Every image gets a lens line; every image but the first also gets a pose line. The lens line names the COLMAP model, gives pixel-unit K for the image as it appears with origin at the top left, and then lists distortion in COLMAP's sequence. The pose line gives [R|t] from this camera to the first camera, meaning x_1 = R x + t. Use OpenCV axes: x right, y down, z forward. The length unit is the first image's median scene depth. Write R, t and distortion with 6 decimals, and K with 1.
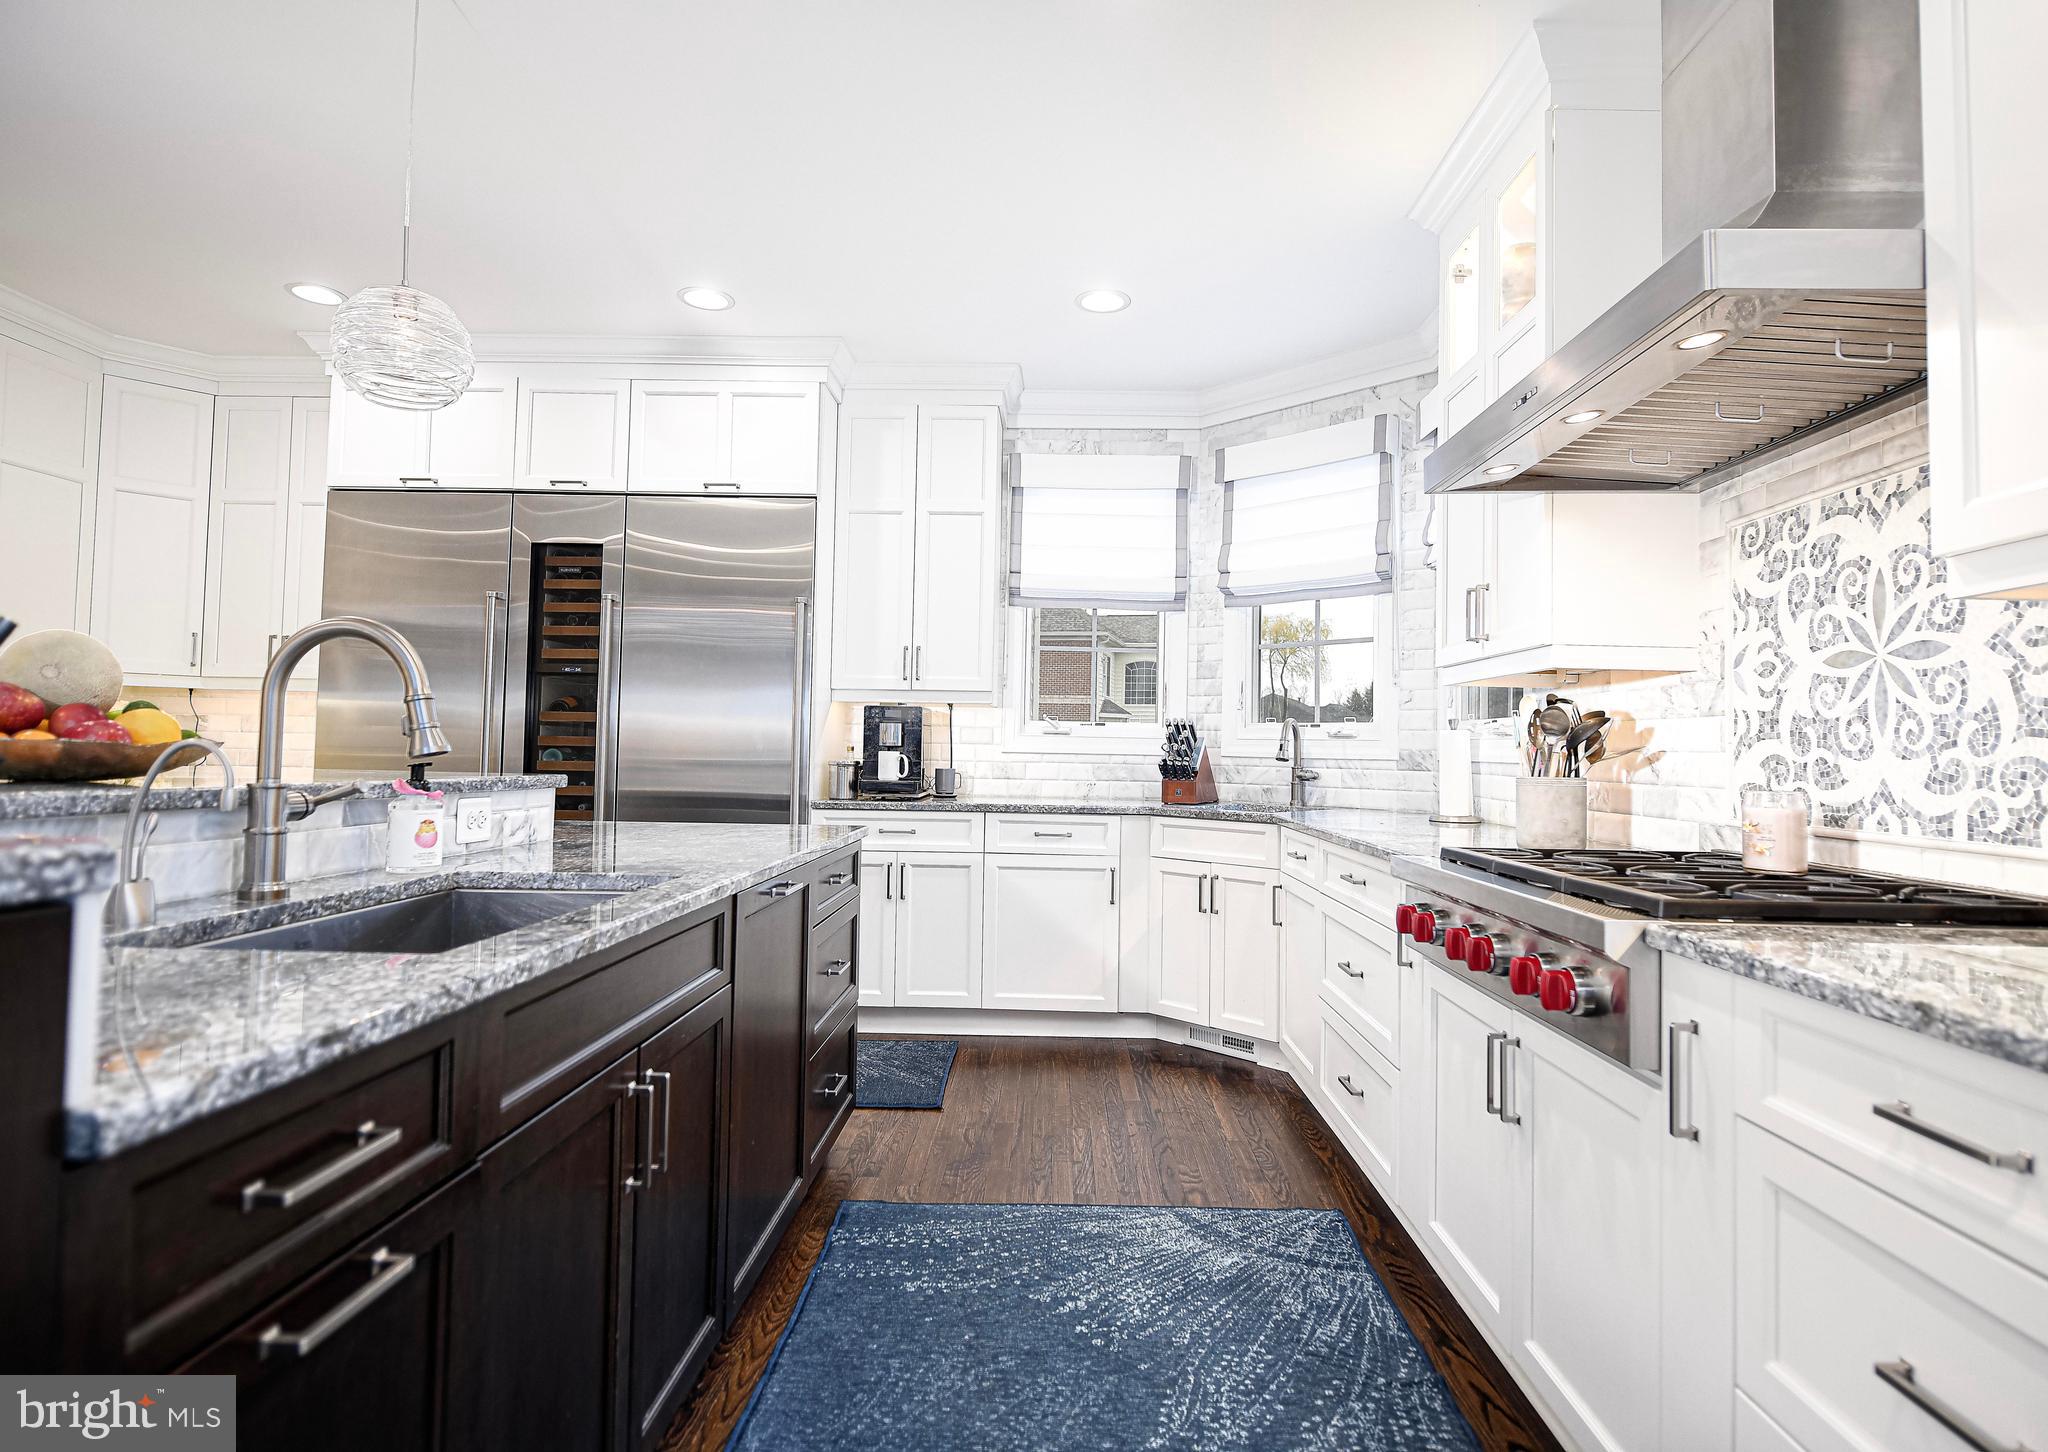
lens RADIAL K [[1076.4, 0, 1040.1], [0, 1076.4, 714.8], [0, 0, 1]] dist [0.000692, 0.000114]
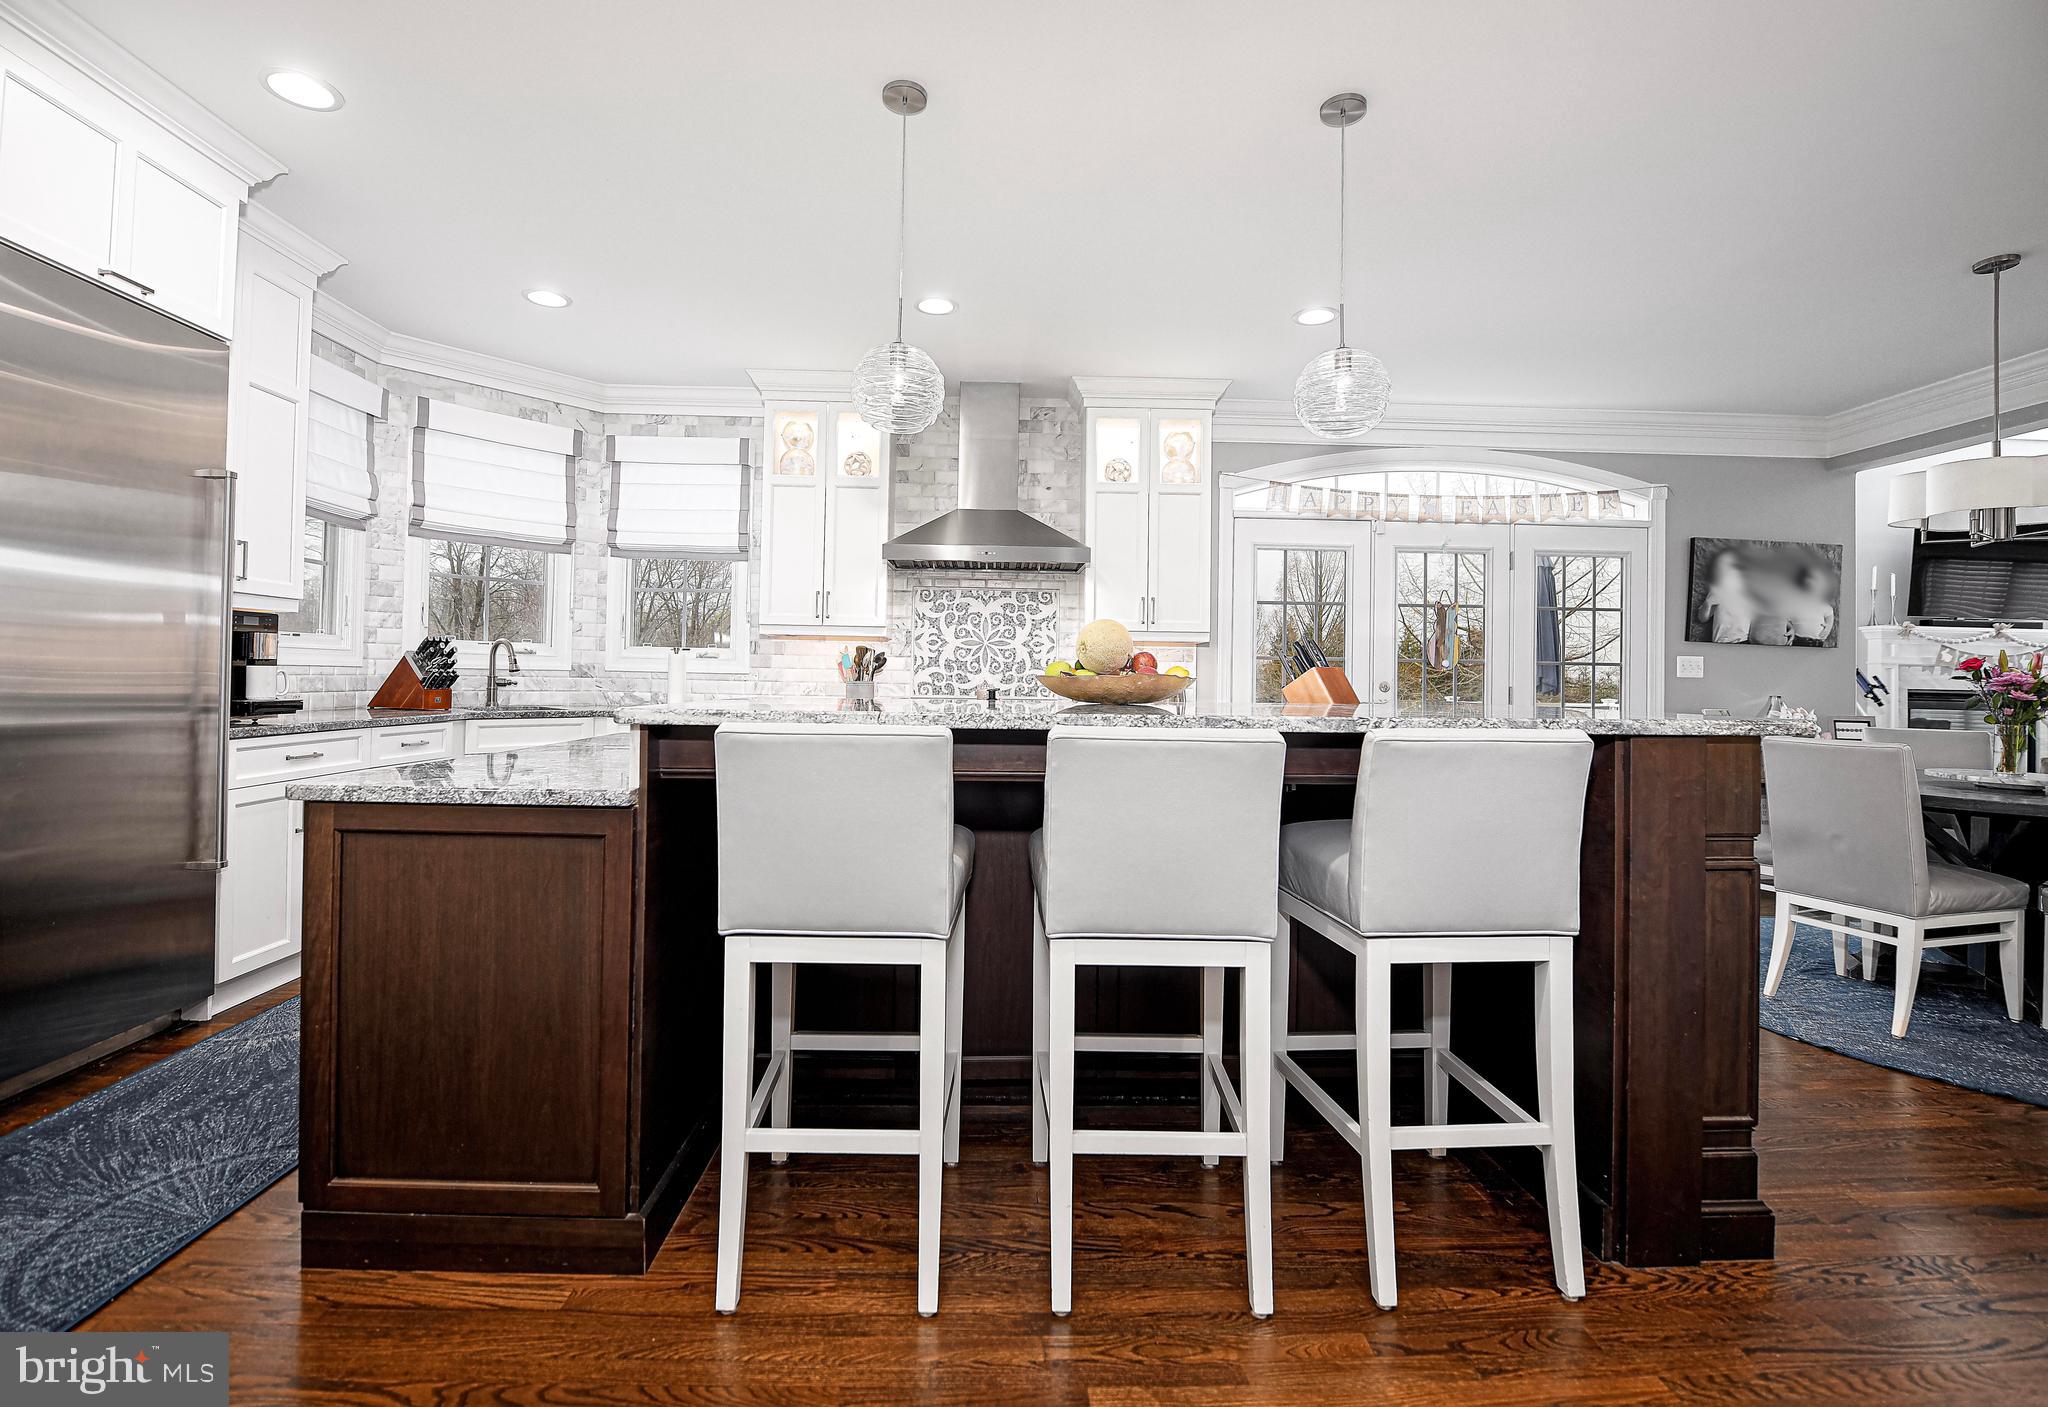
lens RADIAL K [[904.1, 0, 993.4], [0, 904.1, 666.7], [0, 0, 1]] dist [-0.018078, -0.001837]
pose [[-0.024406, -0.006723, 0.999680, -0.891588], [-0.052543, 0.998604, 0.005433, 0.000520], [-0.998320, -0.052393, -0.024725, 0.456121]]
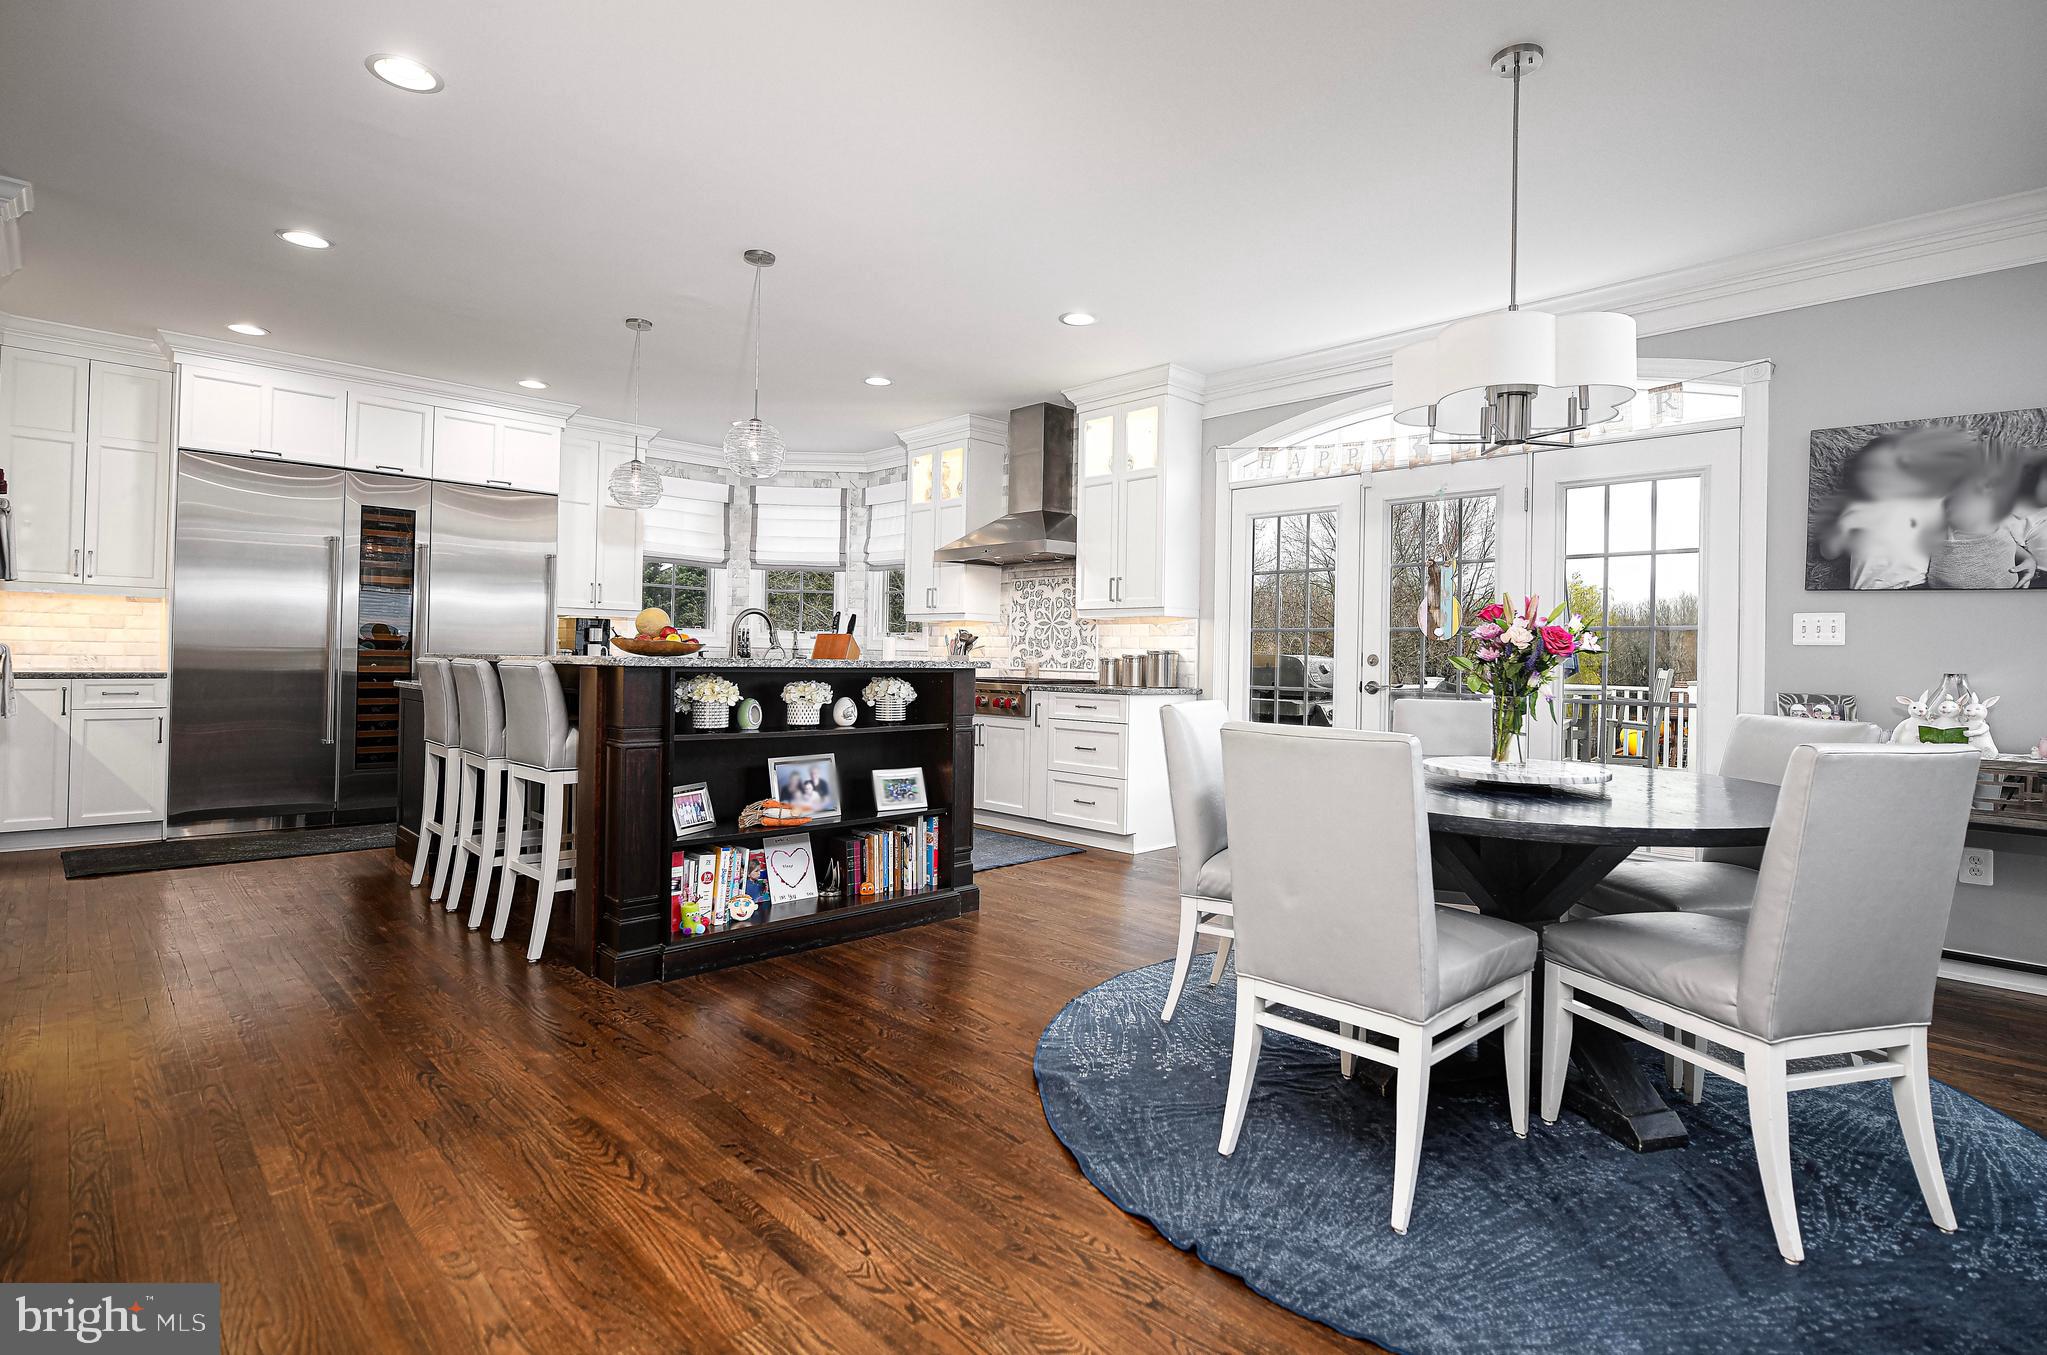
lens RADIAL K [[965.9, 0, 1037.0], [0, 965.9, 655.3], [0, 0, 1]] dist [-0.007372, -0.001447]
pose [[0.698710, -0.004973, 0.715388, -0.788638], [-0.031063, 0.998822, 0.037282, -0.030270], [-0.714731, -0.048271, 0.697732, -0.631922]]
